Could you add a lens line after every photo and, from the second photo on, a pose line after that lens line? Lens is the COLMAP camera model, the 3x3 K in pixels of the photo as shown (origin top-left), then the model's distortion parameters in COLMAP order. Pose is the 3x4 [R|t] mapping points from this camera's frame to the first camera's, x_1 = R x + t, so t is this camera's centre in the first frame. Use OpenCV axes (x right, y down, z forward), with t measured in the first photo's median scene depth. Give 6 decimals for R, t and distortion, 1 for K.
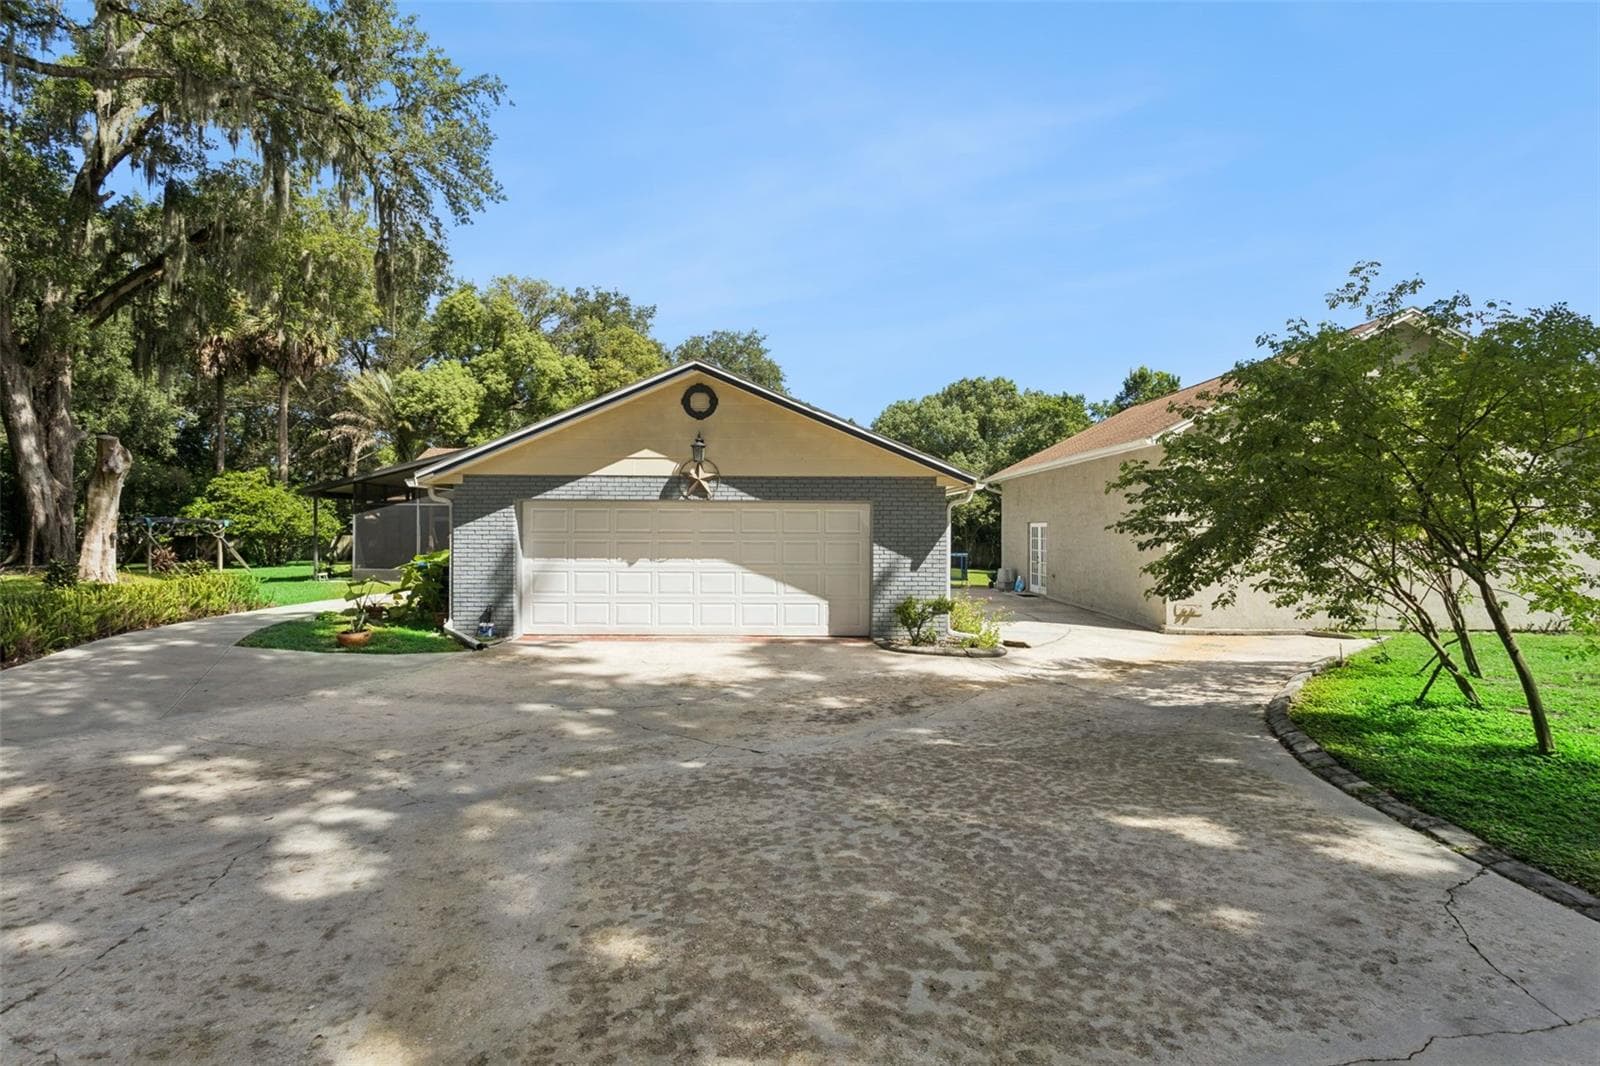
lens RADIAL K [[760.6, 0, 799.4], [0, 760.6, 535.2], [0, 0, 1]] dist [-0.000322, 0.001039]
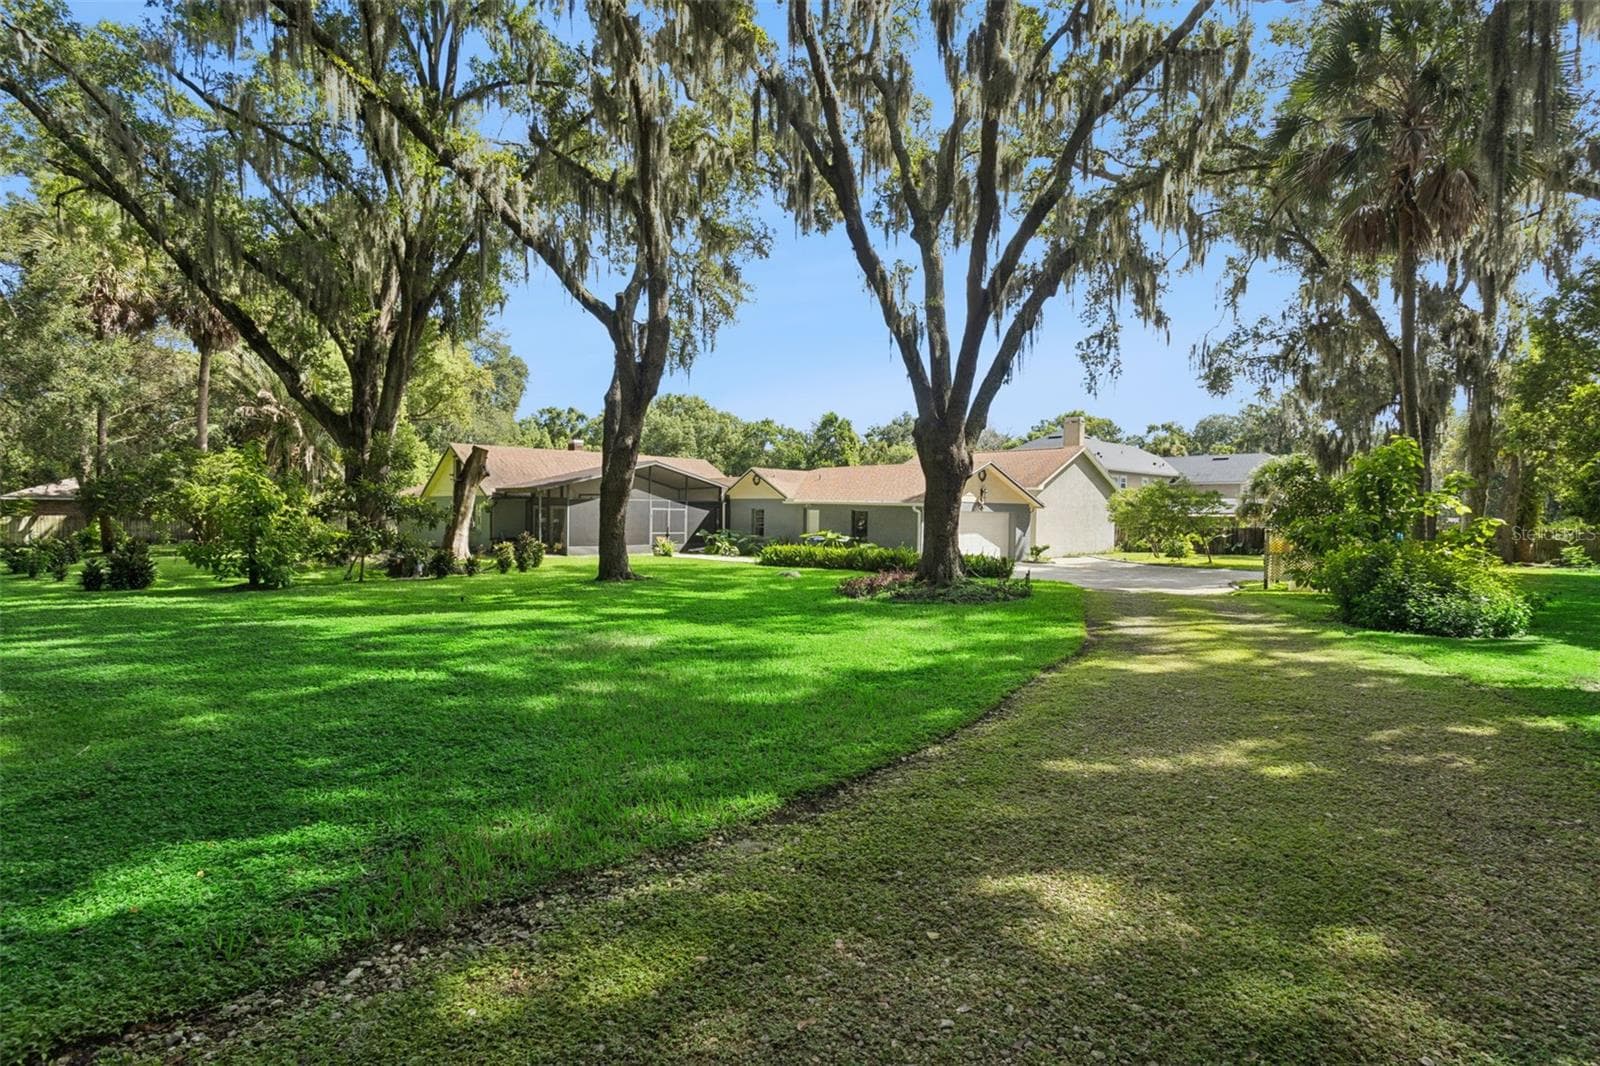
lens RADIAL K [[778.7, 0, 795.2], [0, 778.7, 538.3], [0, 0, 1]] dist [-0.005041, 0.000440]
pose [[0.748859, -0.017206, 0.662506, -1.072136], [-0.007626, 0.999373, 0.034575, -0.018384], [-0.662685, -0.030944, 0.748258, -0.270925]]
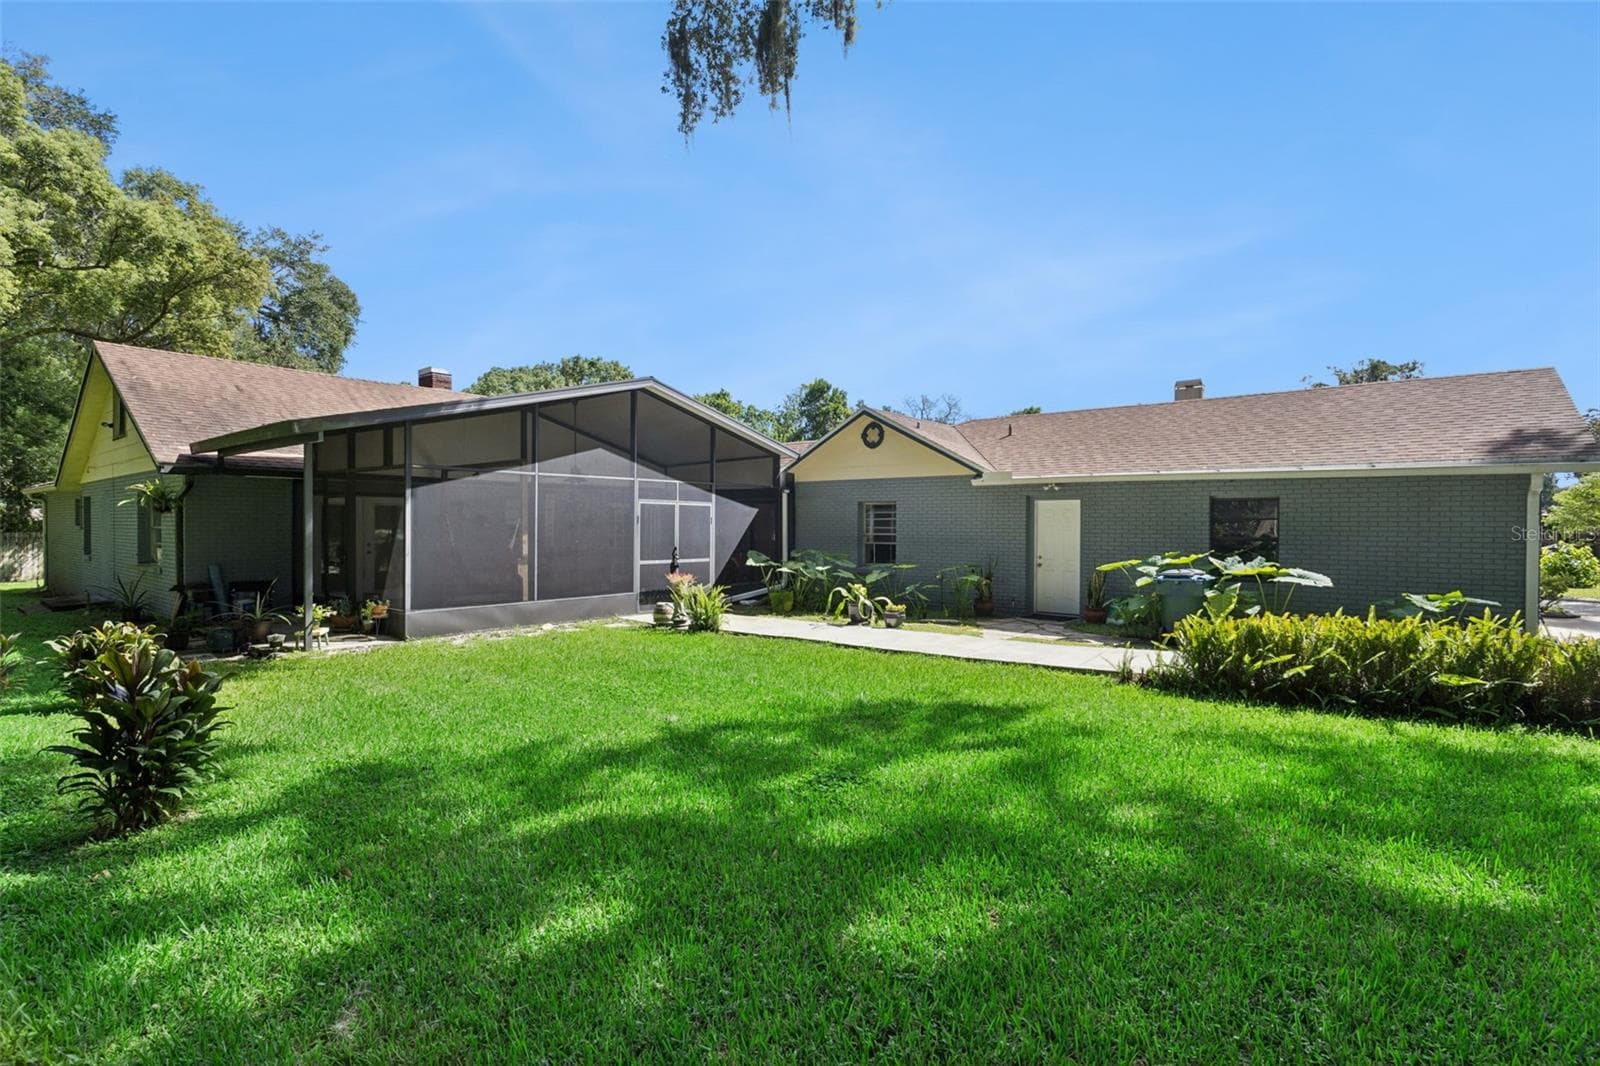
lens RADIAL K [[751.0, 0, 794.2], [0, 751.0, 533.9], [0, 0, 1]] dist [-0.002668, 0.000017]
pose [[0.630014, -0.011329, 0.776501, -0.700650], [0.003279, 0.999923, 0.011929, -0.004347], [-0.776577, -0.004969, 0.630003, 0.488880]]
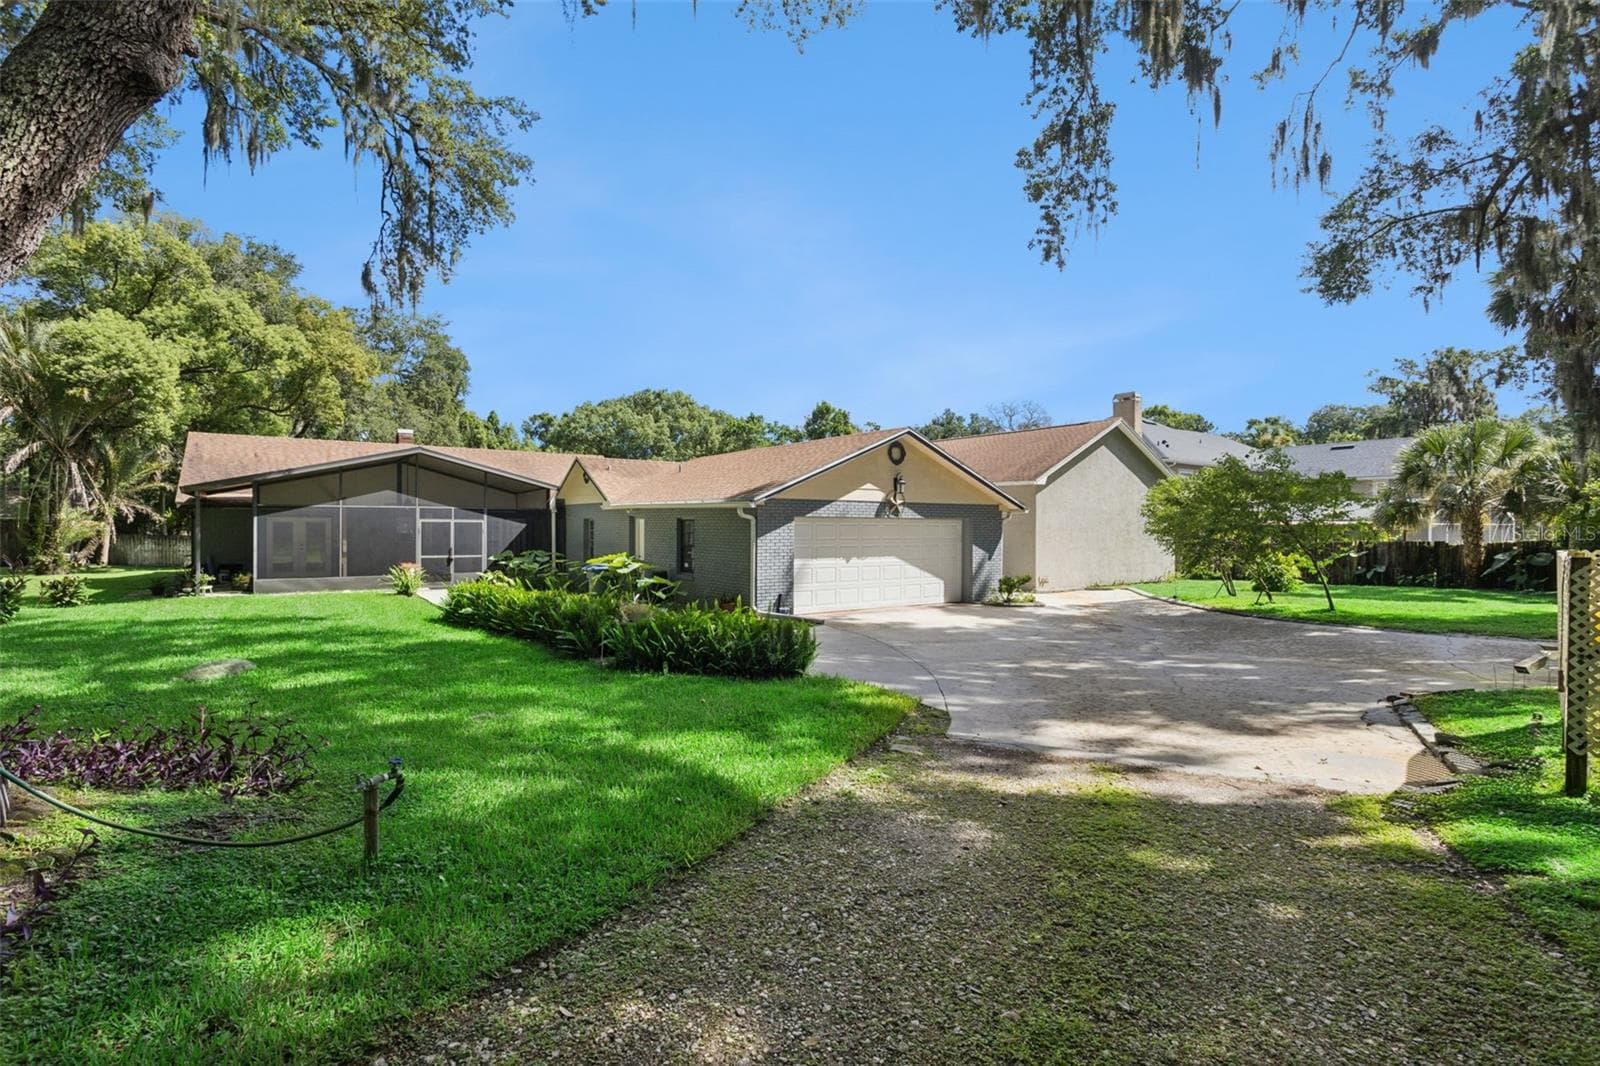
lens RADIAL K [[760.6, 0, 799.4], [0, 760.6, 535.2], [0, 0, 1]] dist [-0.000322, 0.001039]
pose [[0.821551, -0.007670, 0.570083, -0.509076], [0.001810, 0.999940, 0.010845, -0.012520], [-0.570132, -0.007878, 0.821515, -0.060759]]
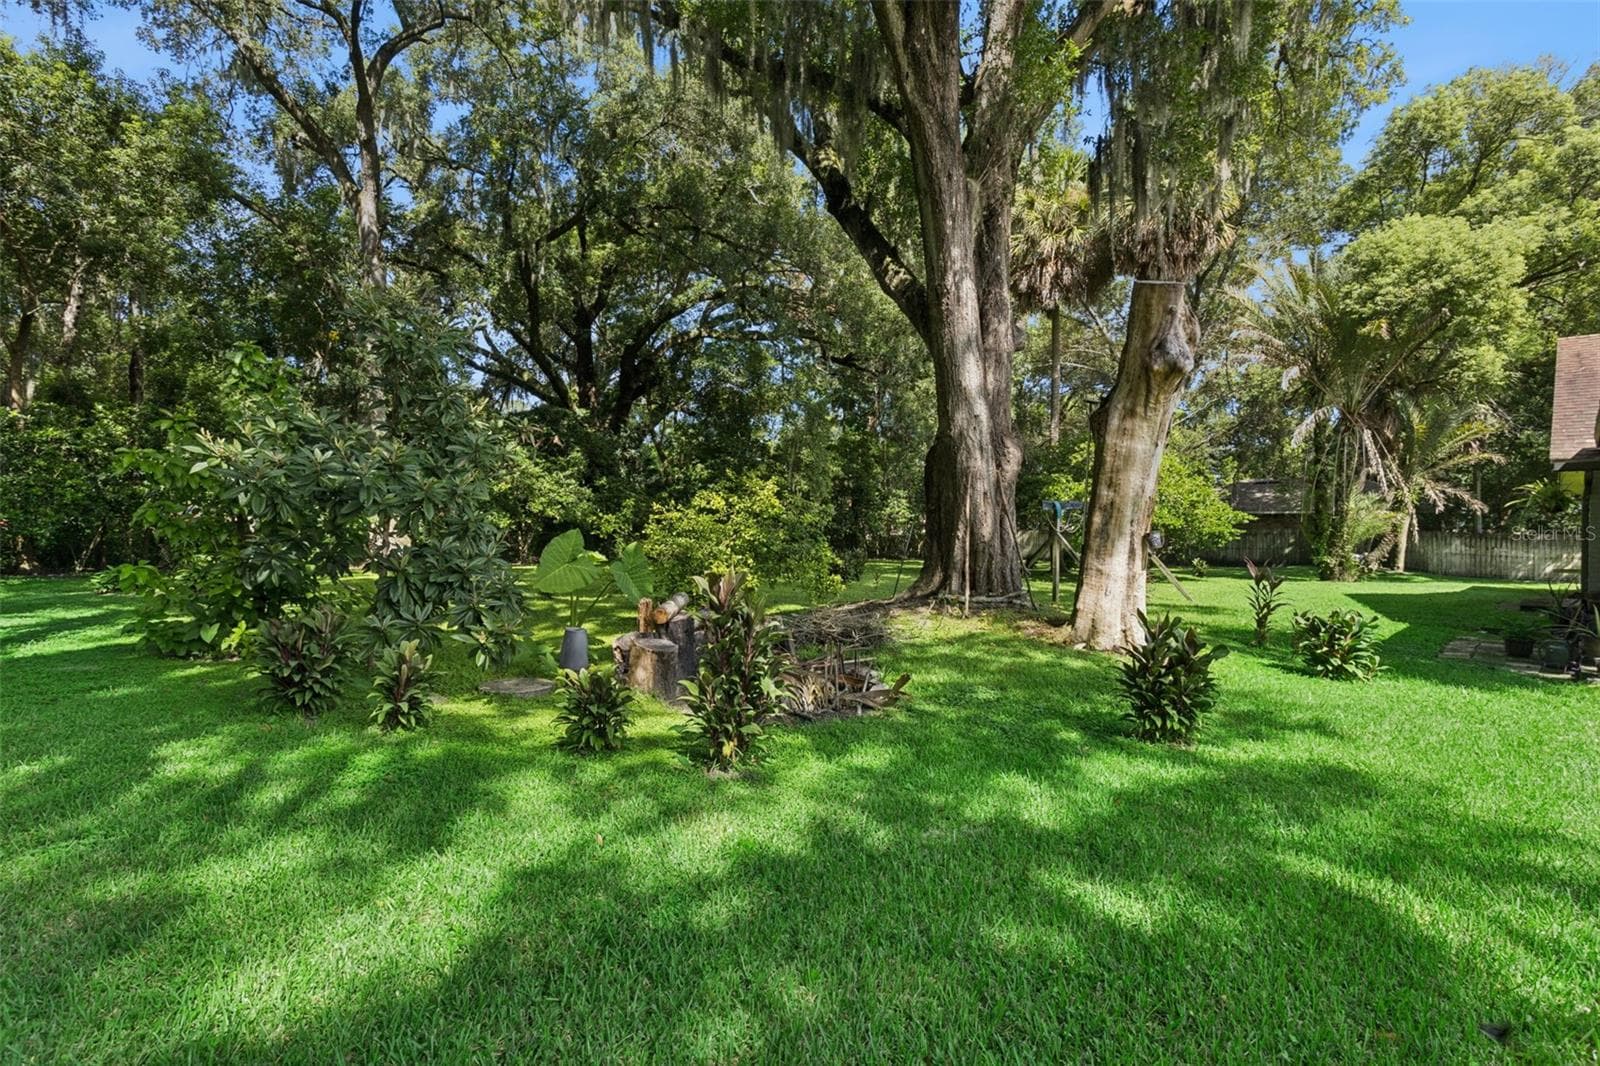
lens RADIAL K [[751.0, 0, 794.2], [0, 751.0, 533.9], [0, 0, 1]] dist [-0.002668, 0.000017]
pose [[0.690116, 0.009138, -0.723641, -0.586682], [-0.003643, 0.999951, 0.009153, -0.003403], [0.723690, -0.003680, 0.690116, 0.467931]]
